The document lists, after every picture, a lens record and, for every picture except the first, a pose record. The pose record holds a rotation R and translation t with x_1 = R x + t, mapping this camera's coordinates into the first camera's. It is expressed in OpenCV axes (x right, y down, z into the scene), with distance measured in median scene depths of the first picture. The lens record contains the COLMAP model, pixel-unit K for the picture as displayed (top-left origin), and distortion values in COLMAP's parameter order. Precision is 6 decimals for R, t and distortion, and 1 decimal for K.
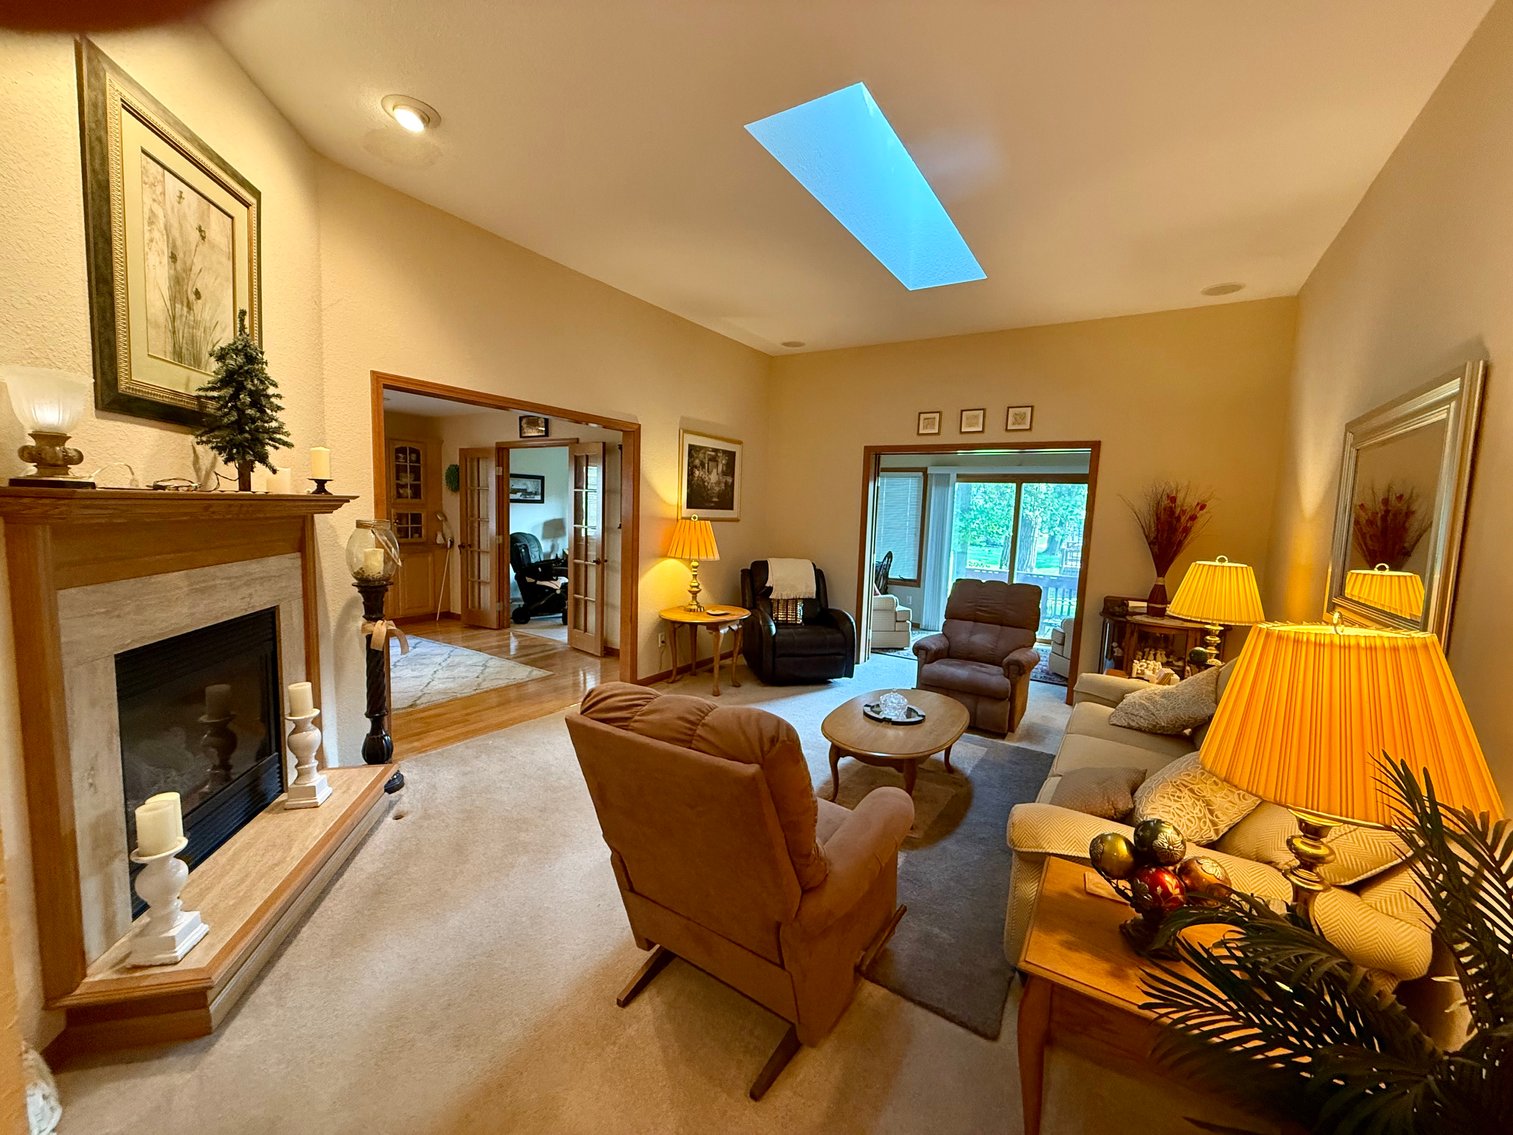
lens RADIAL K [[603.1, 0, 756.5], [0, 603.1, 567.5], [0, 0, 1]] dist [0.002265, -0.000015]
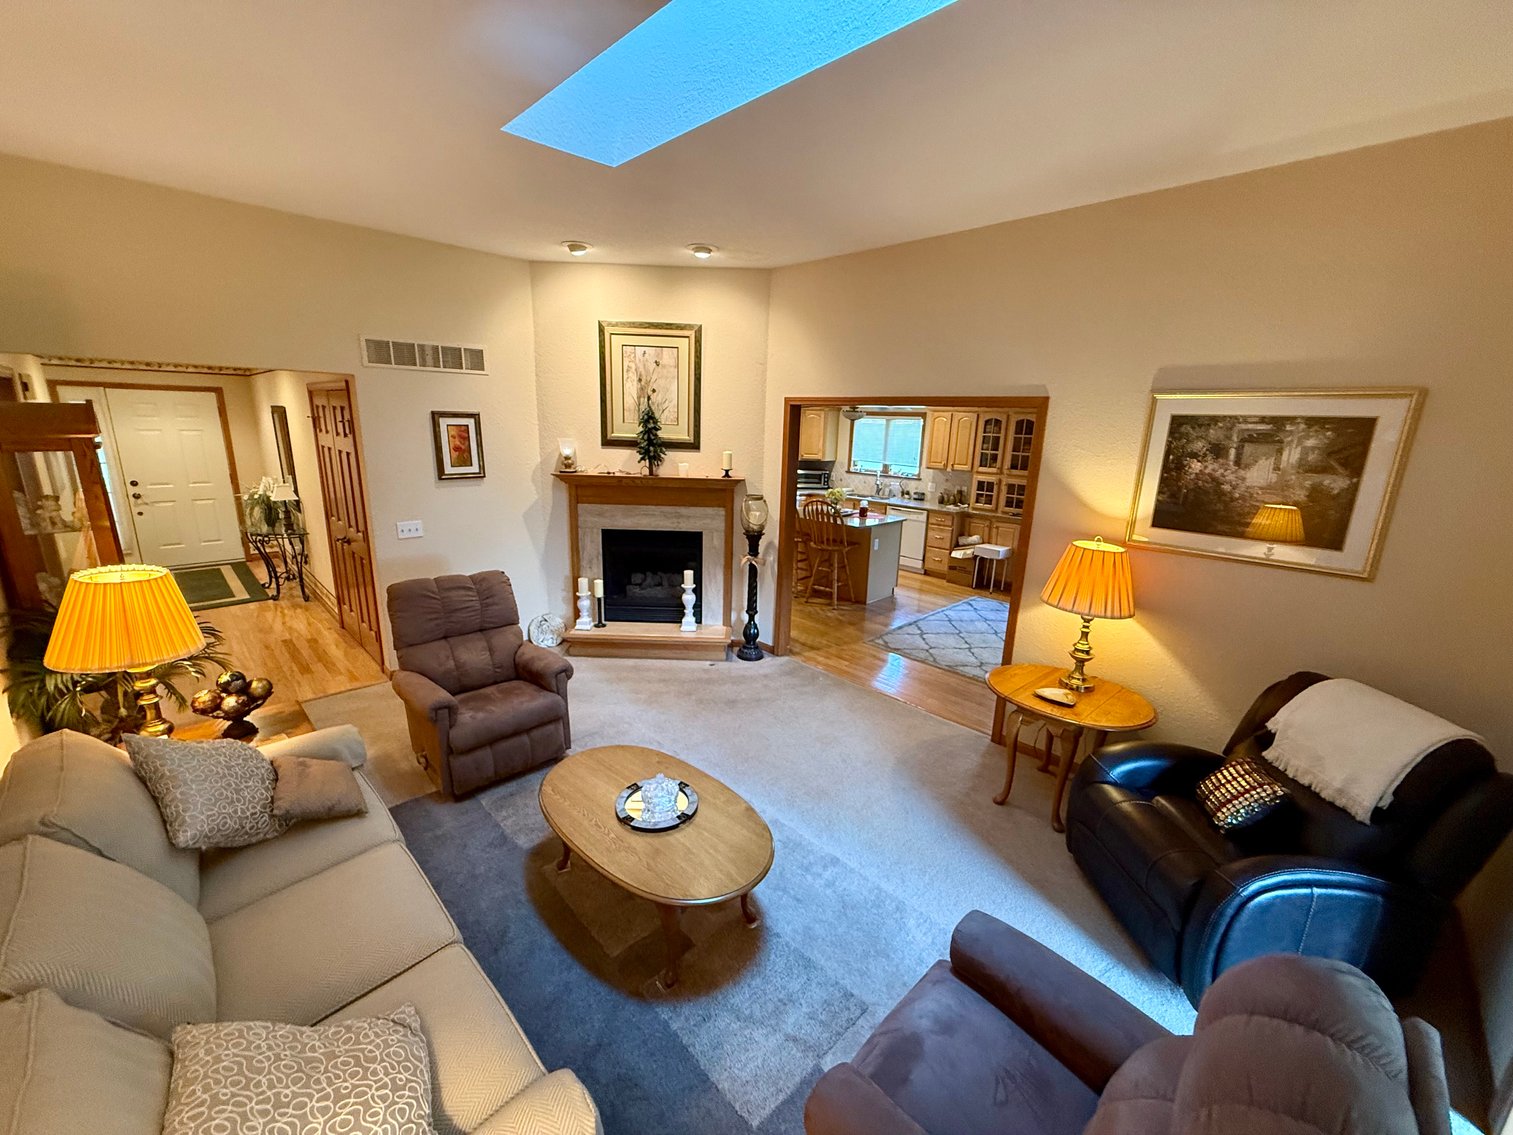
lens RADIAL K [[603.1, 0, 756.5], [0, 603.1, 567.5], [0, 0, 1]] dist [0.002265, -0.000015]
pose [[-0.208634, 0.195635, -0.958227, 1.117936], [-0.130639, 0.965433, 0.225550, -0.298021], [0.969229, 0.172240, -0.175865, 1.551523]]
